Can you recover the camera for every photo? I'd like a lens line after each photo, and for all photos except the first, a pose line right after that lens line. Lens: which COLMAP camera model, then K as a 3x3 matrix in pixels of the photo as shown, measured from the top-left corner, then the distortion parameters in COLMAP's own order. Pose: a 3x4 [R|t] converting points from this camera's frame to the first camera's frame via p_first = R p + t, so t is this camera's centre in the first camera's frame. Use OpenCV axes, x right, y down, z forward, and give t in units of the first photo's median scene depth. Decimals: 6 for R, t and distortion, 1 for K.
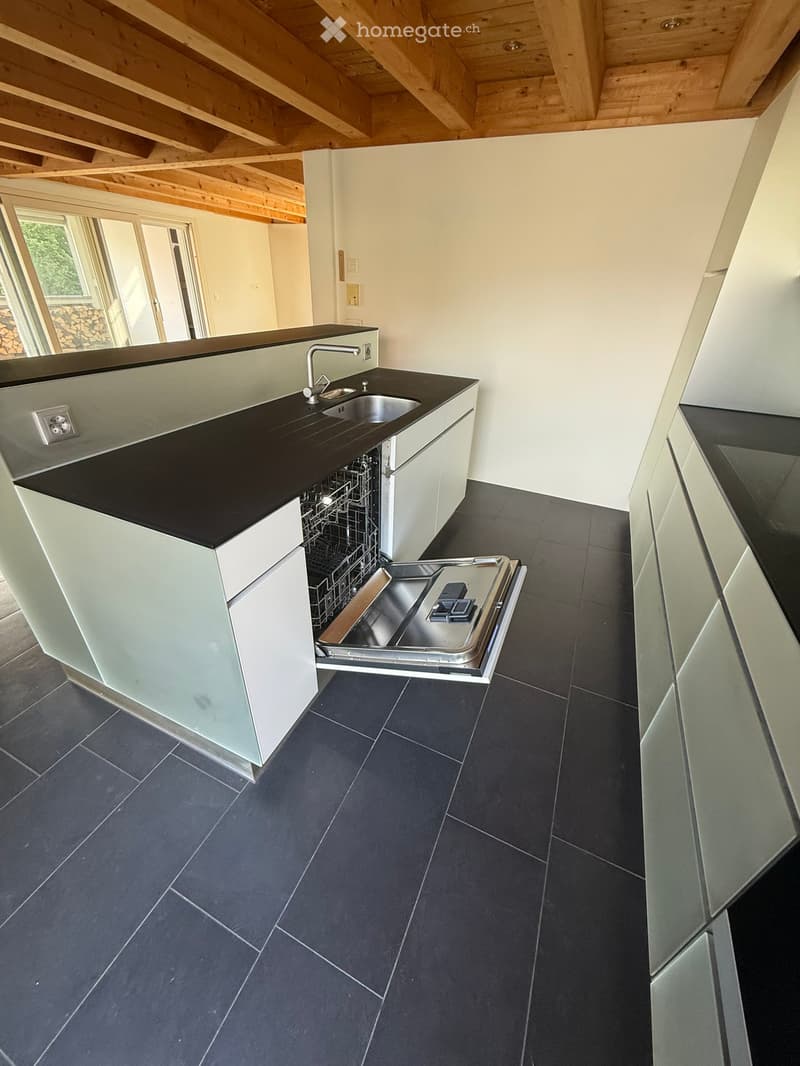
lens RADIAL K [[424.3, 0, 397.1], [0, 424.3, 528.9], [0, 0, 1]] dist [0.000093, -0.000390]
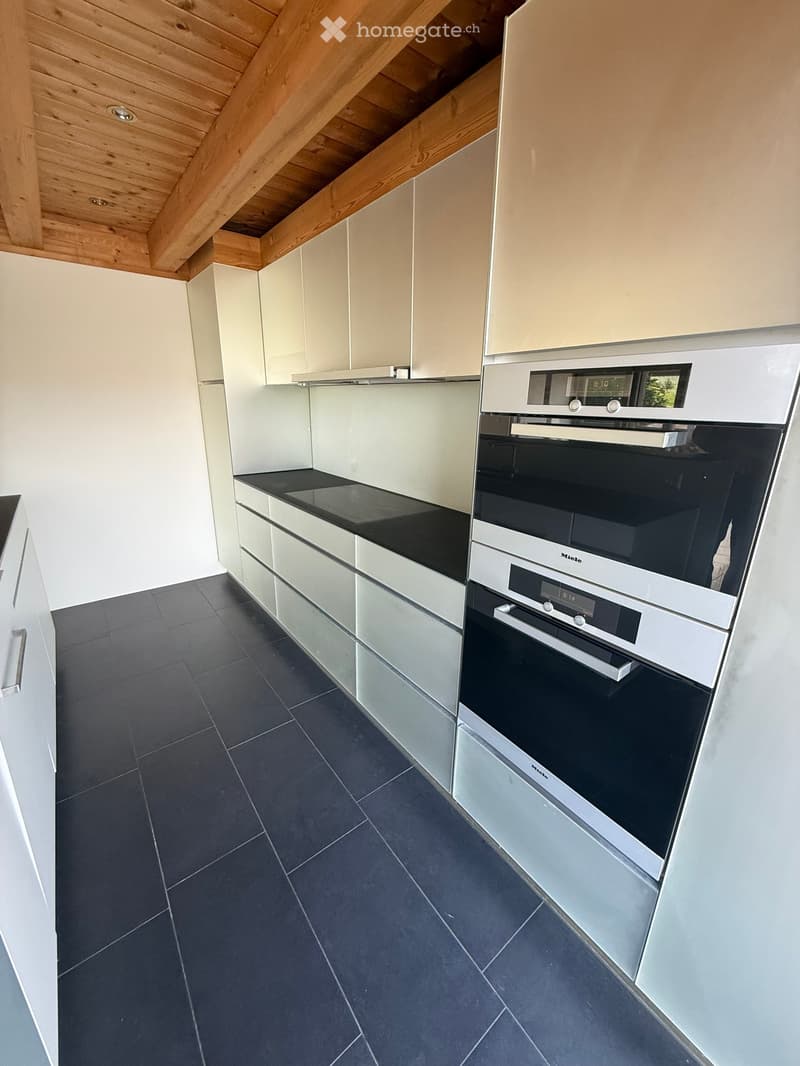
lens RADIAL K [[424.3, 0, 400.7], [0, 424.3, 533.0], [0, 0, 1]] dist [0.000093, -0.000390]
pose [[0.456327, -0.288394, 0.841780, -0.242158], [0.444818, 0.893267, 0.064898, 0.000559], [-0.770650, 0.344824, 0.535905, -0.019526]]
